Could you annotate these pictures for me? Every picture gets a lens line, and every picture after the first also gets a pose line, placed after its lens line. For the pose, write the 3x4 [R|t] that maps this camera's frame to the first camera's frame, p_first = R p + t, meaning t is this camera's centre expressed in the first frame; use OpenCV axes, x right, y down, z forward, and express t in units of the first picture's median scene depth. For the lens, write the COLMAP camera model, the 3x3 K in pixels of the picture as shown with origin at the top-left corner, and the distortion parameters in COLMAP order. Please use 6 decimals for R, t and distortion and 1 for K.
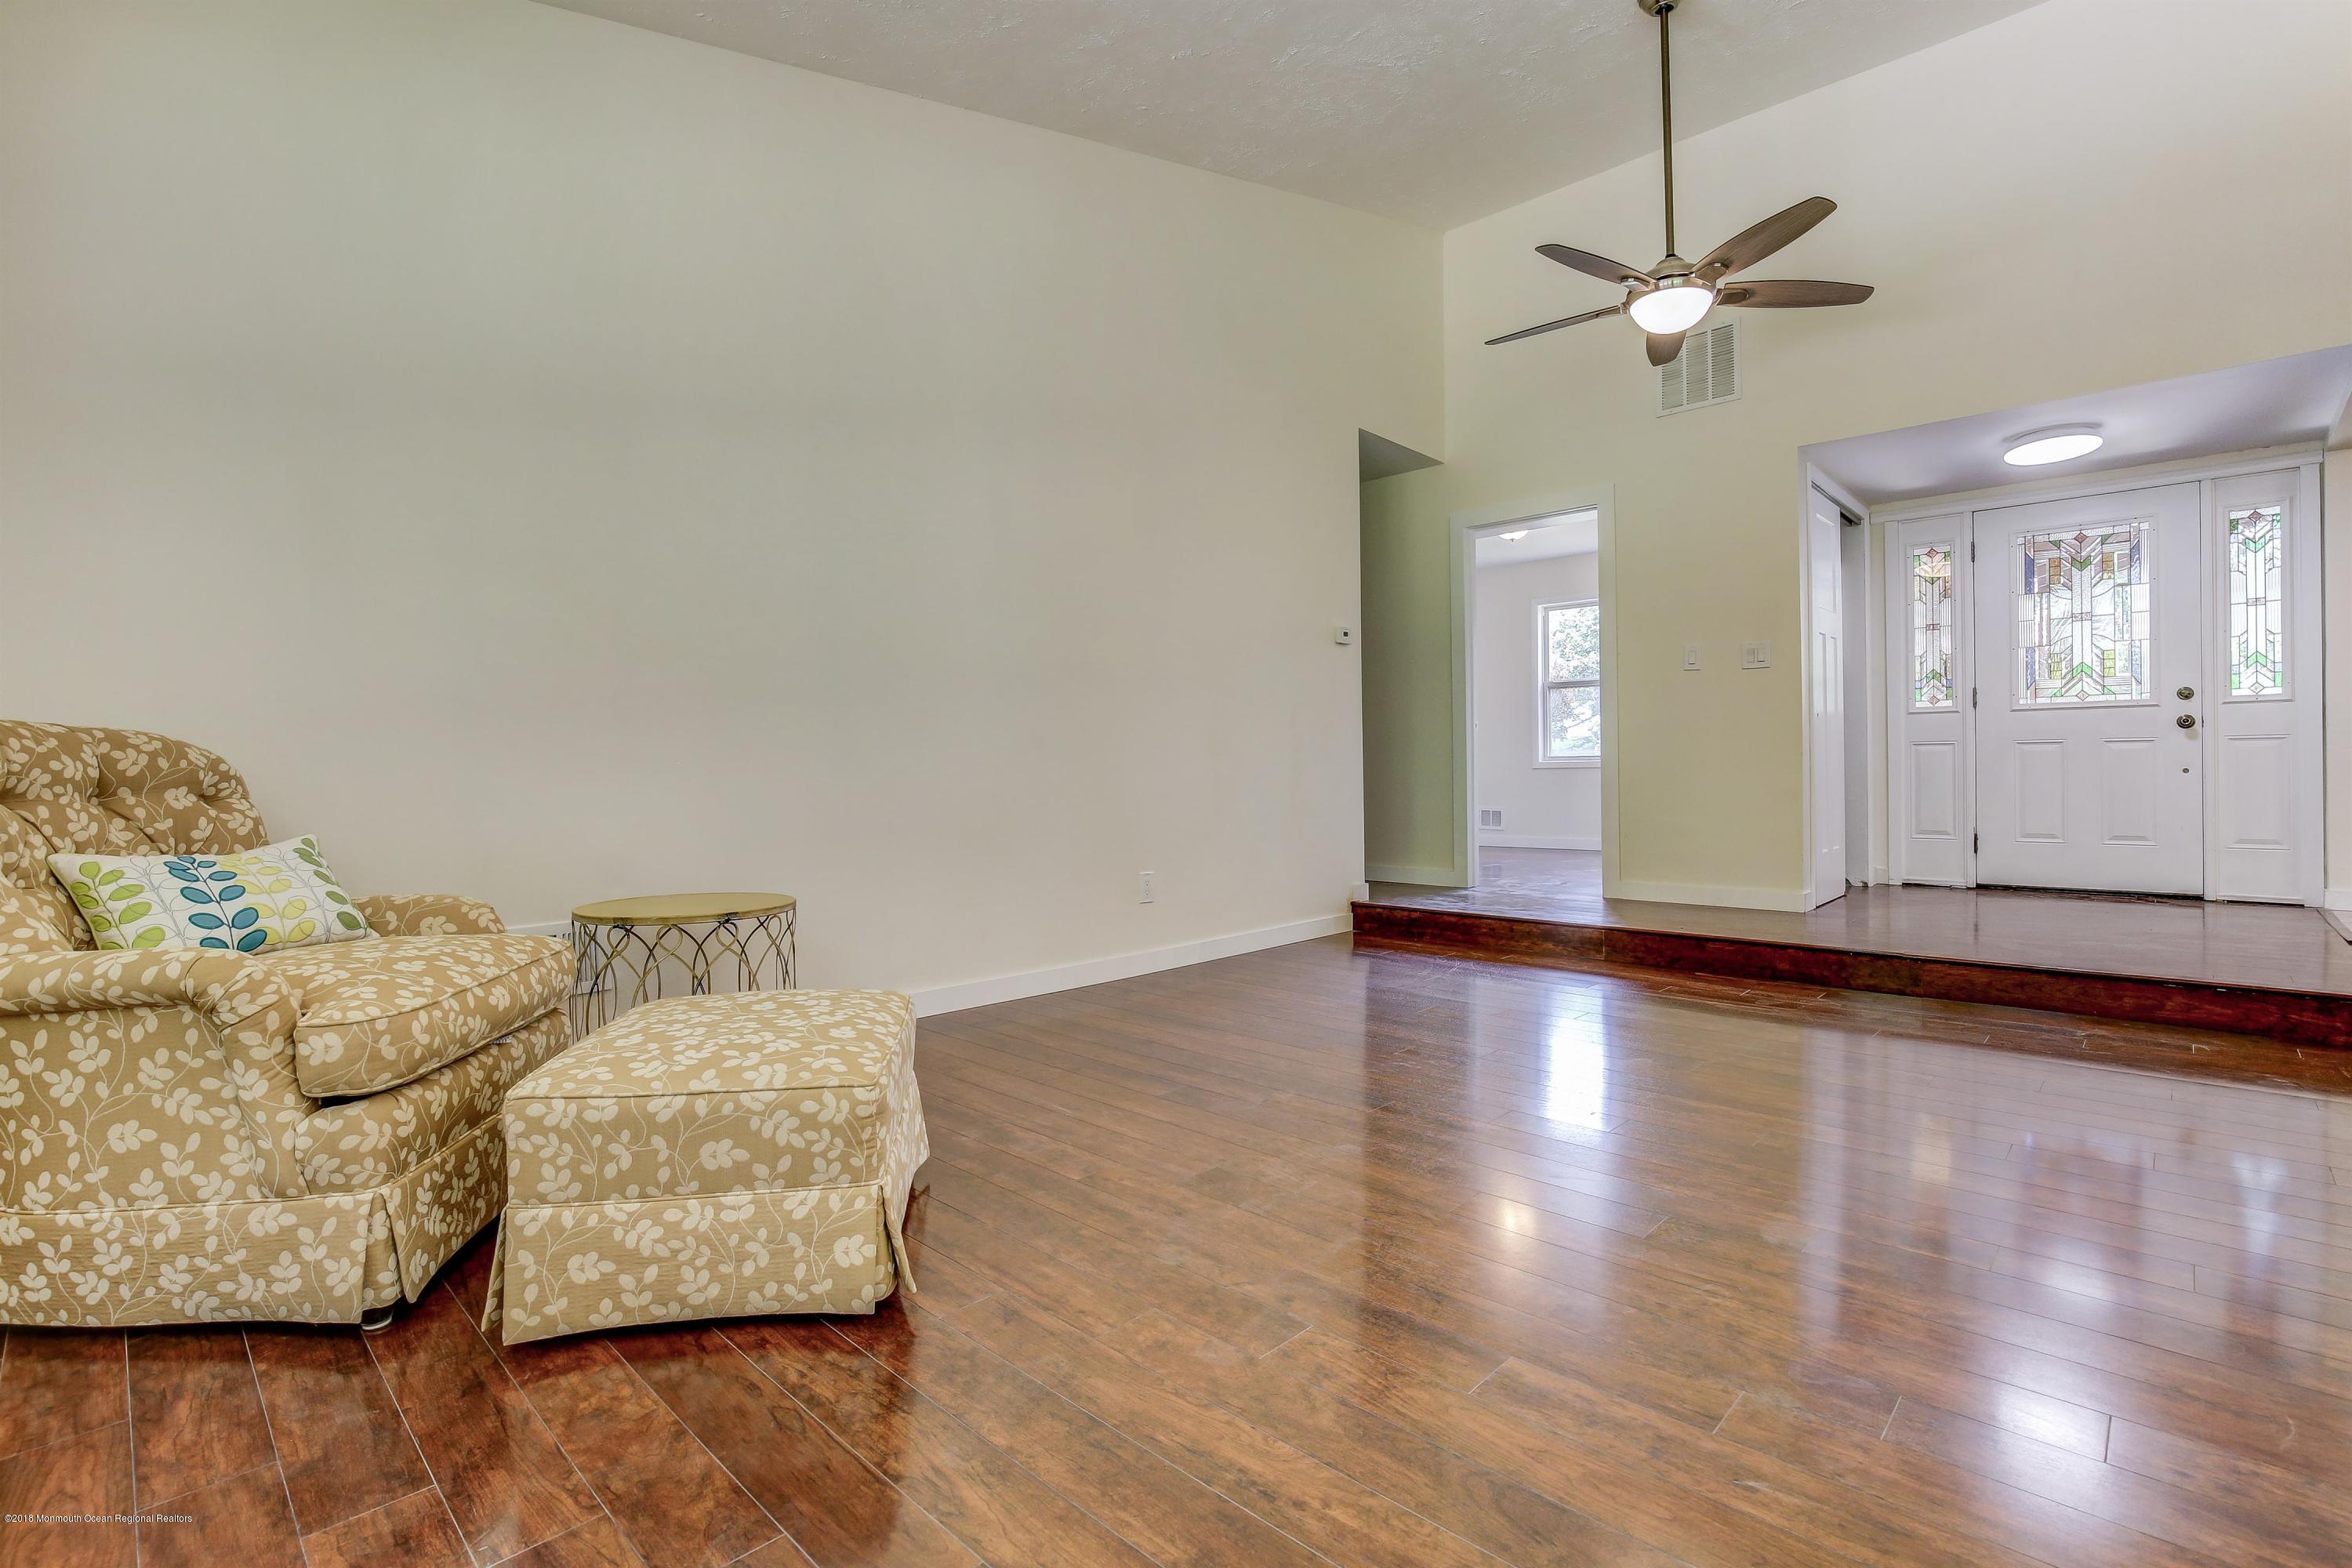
lens RADIAL K [[1030.2, 0, 1194.2], [0, 1030.2, 787.9], [0, 0, 1]] dist [-0.011686, 0.002705]
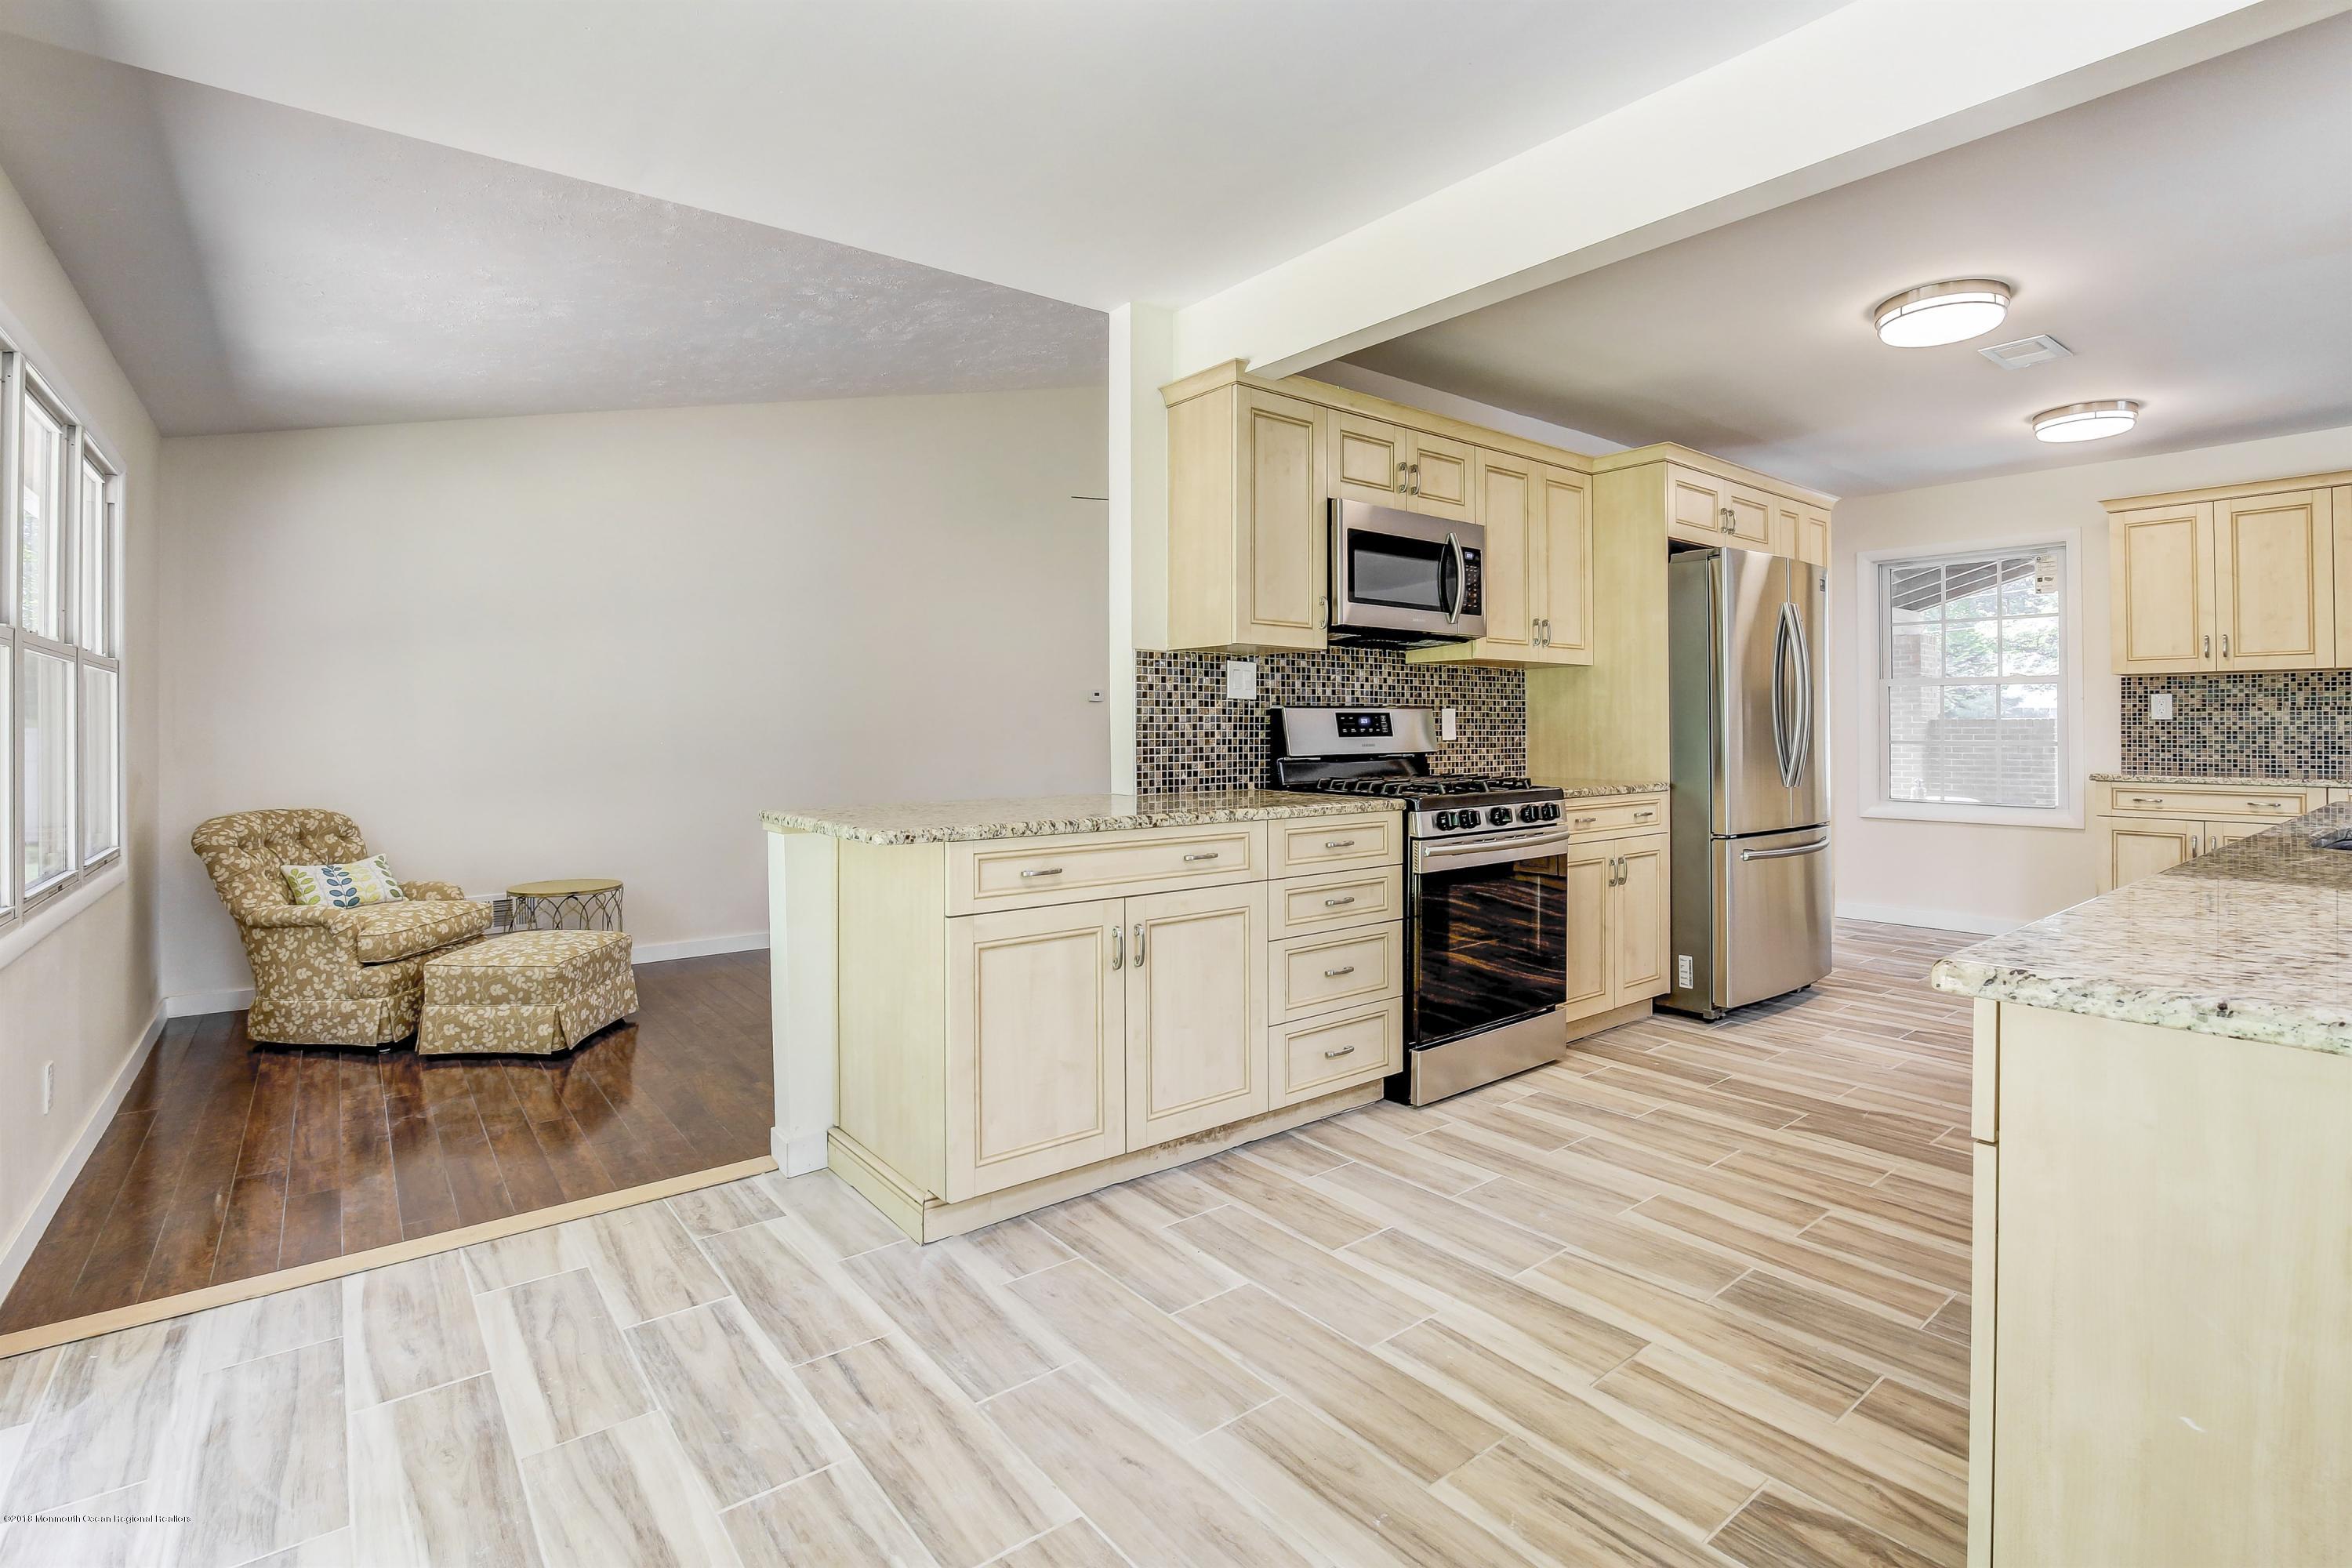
lens RADIAL K [[1088.2, 0, 1207.6], [0, 1088.2, 736.4], [0, 0, 1]] dist [-0.017262, 0.002659]
pose [[0.989325, 0.006674, -0.145570, 1.714706], [-0.007755, 0.999946, -0.006860, -0.283763], [0.145517, 0.007916, 0.989324, -1.458546]]
